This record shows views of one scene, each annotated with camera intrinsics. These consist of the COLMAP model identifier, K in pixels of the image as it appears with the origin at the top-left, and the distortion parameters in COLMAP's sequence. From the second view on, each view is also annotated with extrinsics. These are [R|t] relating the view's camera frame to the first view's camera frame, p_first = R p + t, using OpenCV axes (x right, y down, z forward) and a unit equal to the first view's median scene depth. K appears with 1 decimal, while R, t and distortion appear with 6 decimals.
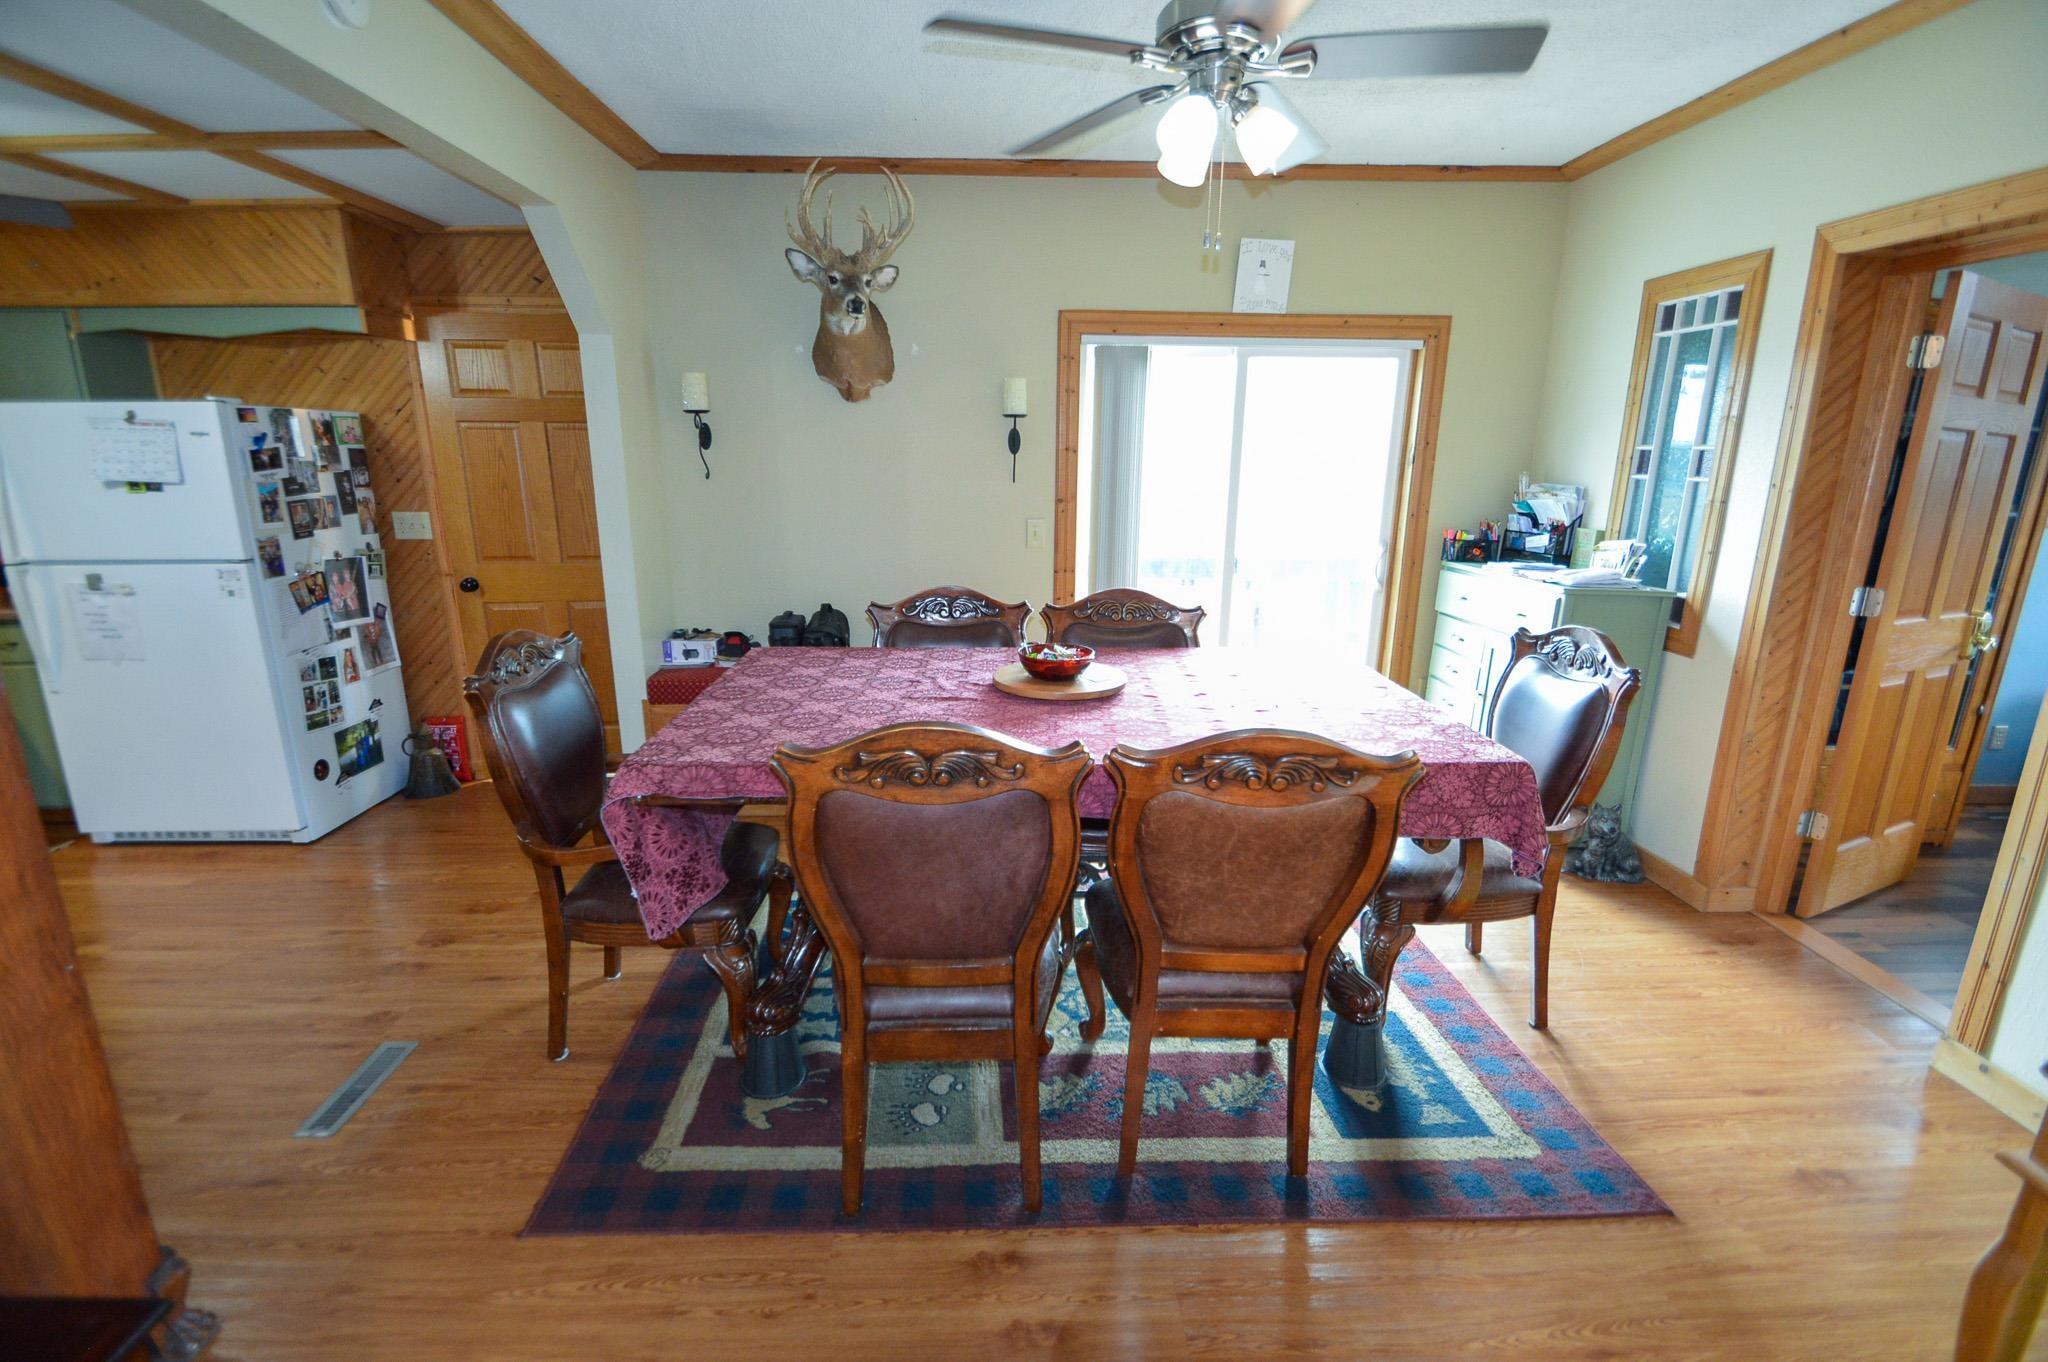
lens RADIAL K [[891.1, 0, 1024.0], [0, 891.1, 681.0], [0, 0, 1]] dist [0.000313, -0.009624]
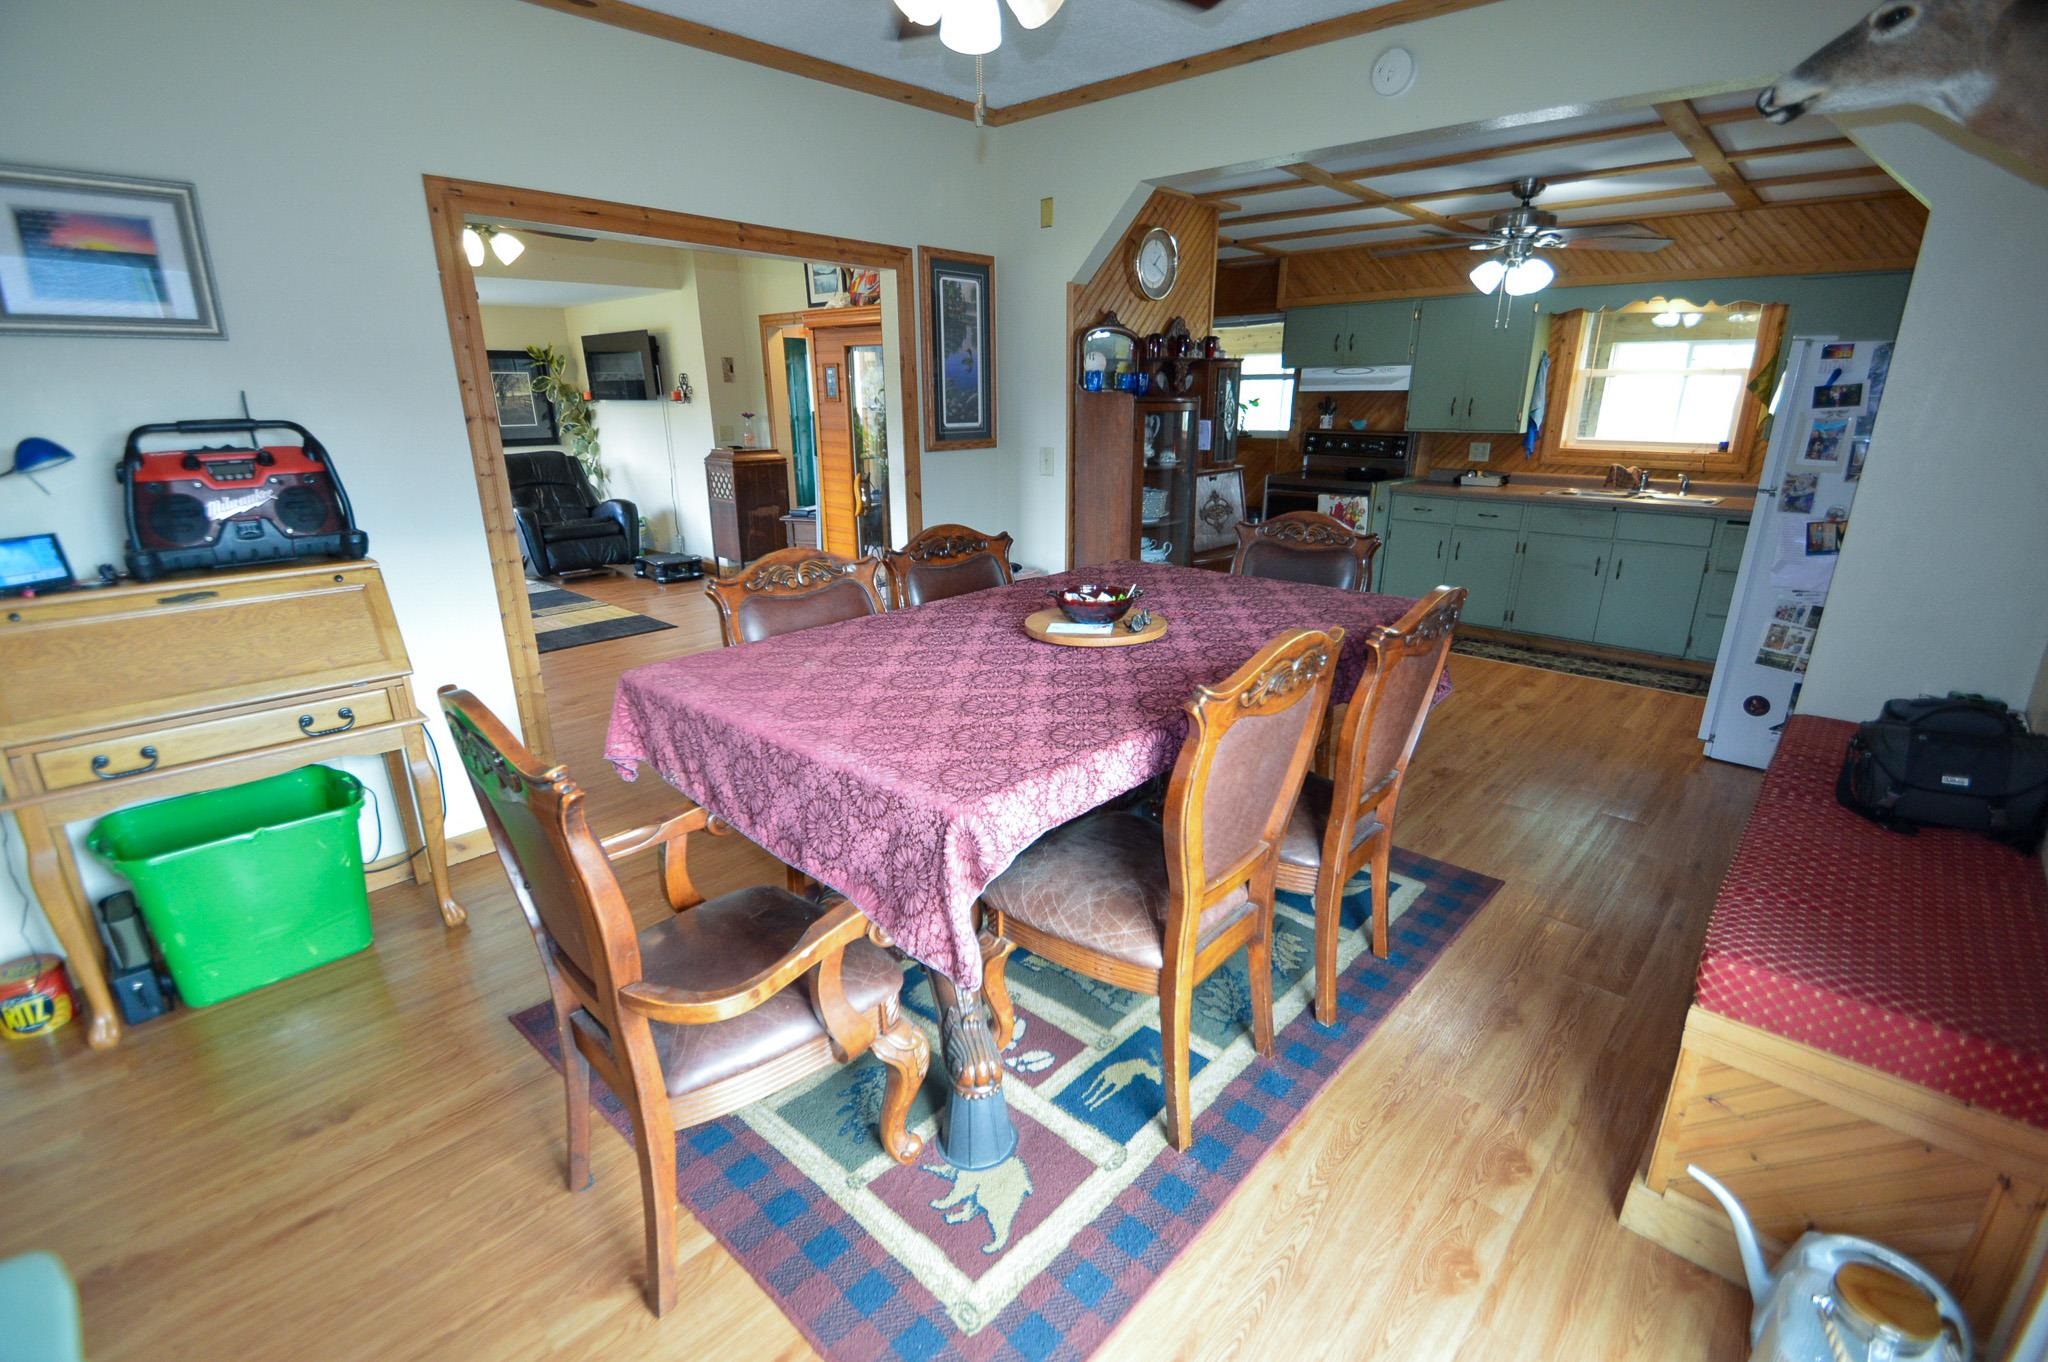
lens RADIAL K [[913.6, 0, 1024.0], [0, 913.6, 681.0], [0, 0, 1]] dist [0.025623, -0.019886]
pose [[-0.708295, 0.206772, -0.674955, 0.556703], [-0.176831, 0.873684, 0.453218, -0.277250], [0.683410, 0.440365, -0.582262, 1.117468]]
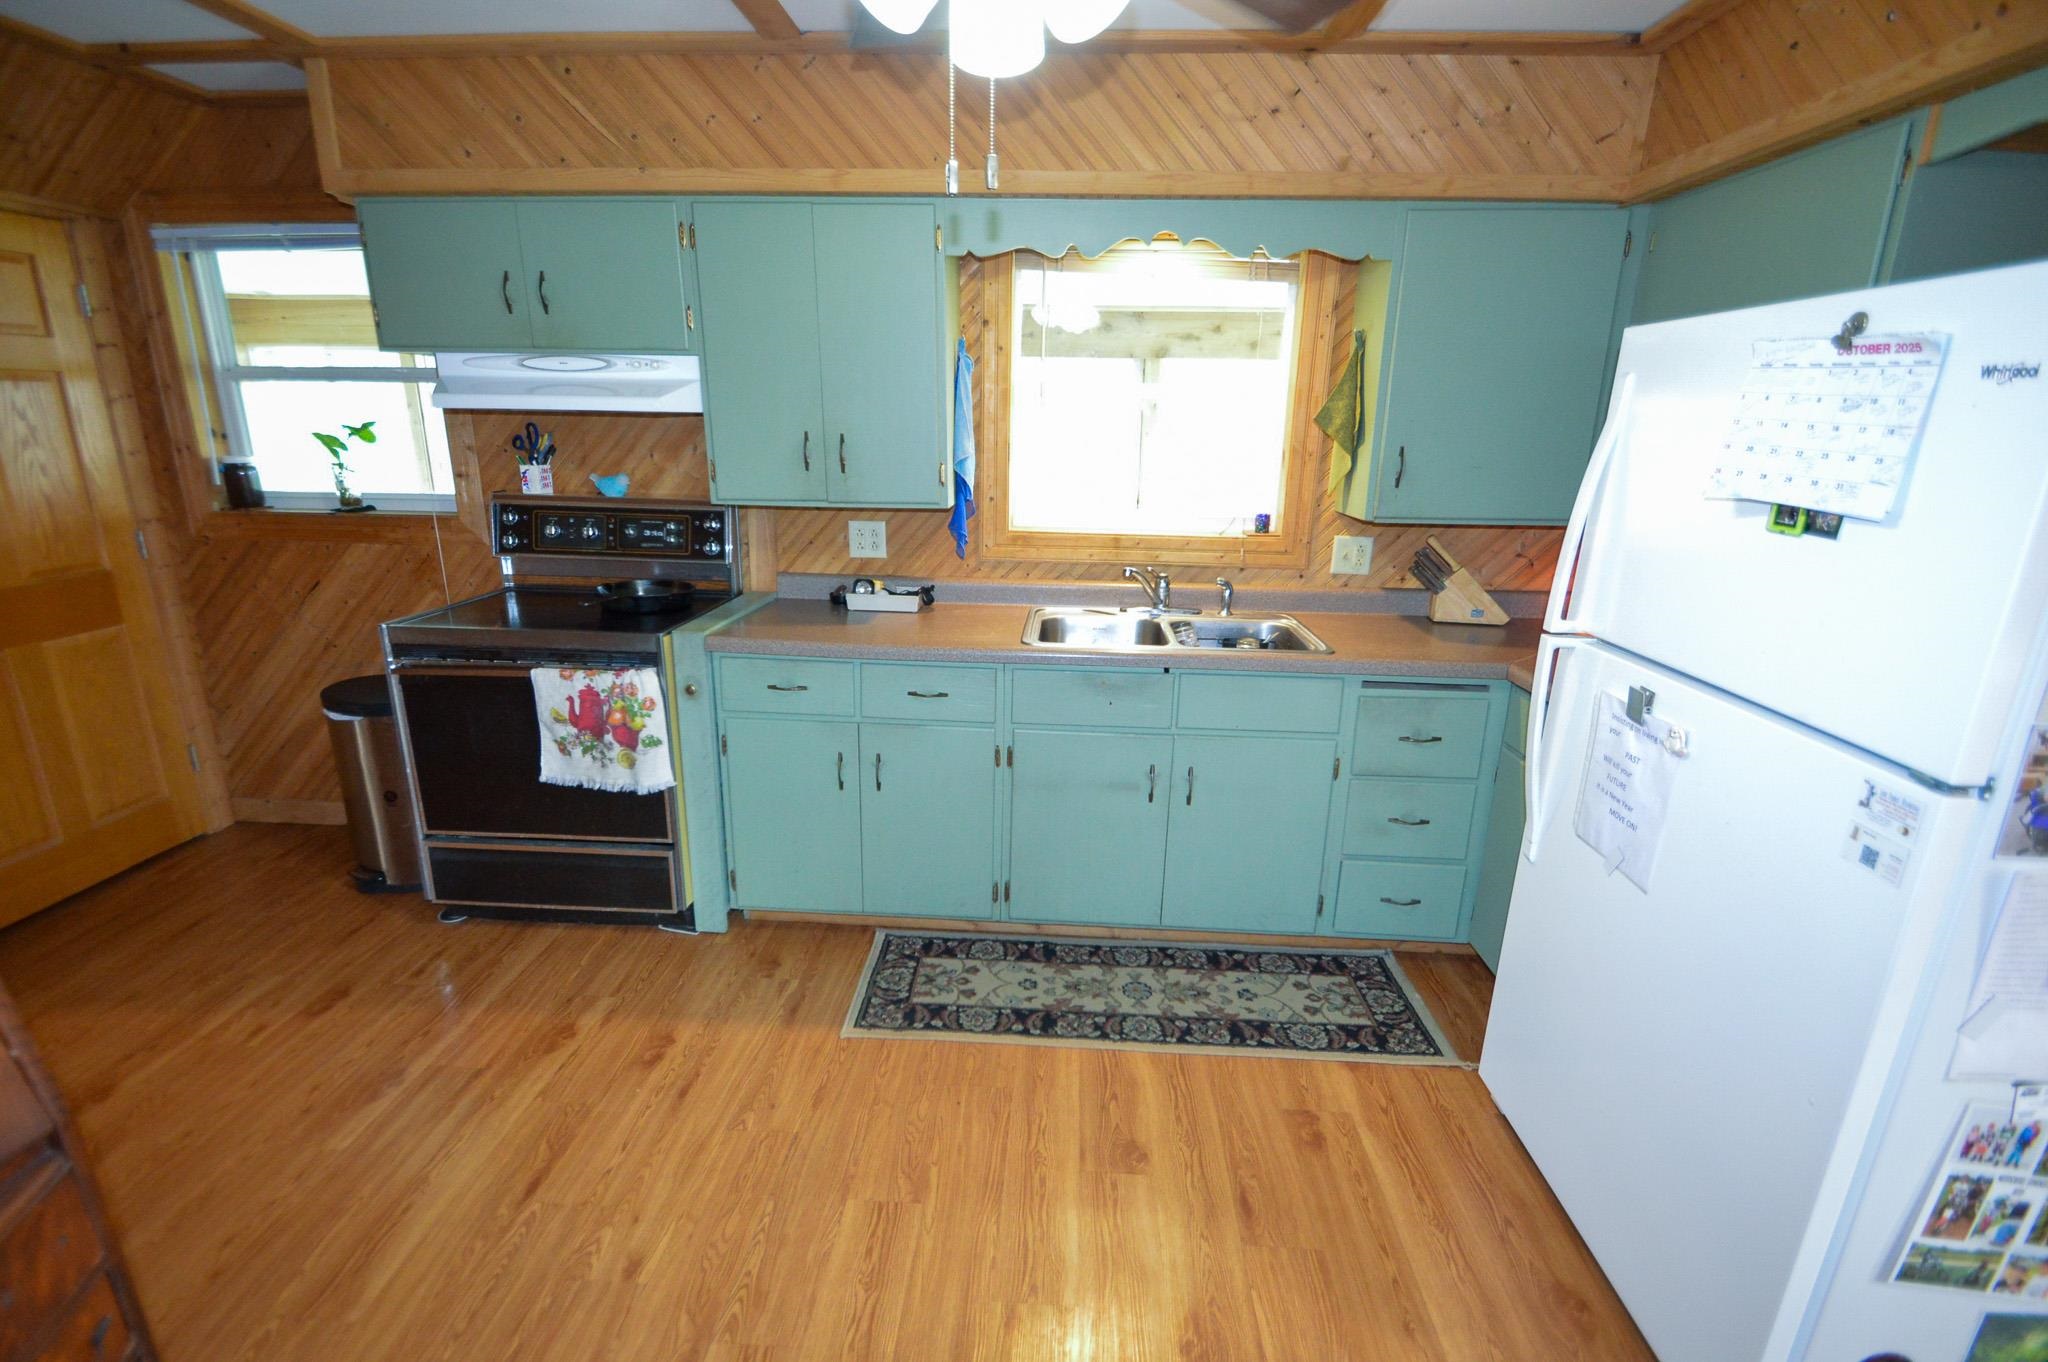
lens RADIAL K [[913.6, 0, 1024.0], [0, 913.6, 681.0], [0, 0, 1]] dist [0.025623, -0.019886]
pose [[-0.098500, 0.265517, -0.959061, -0.539565], [-0.260122, 0.923371, 0.282352, -0.172168], [0.960538, 0.277285, -0.021885, 0.671418]]
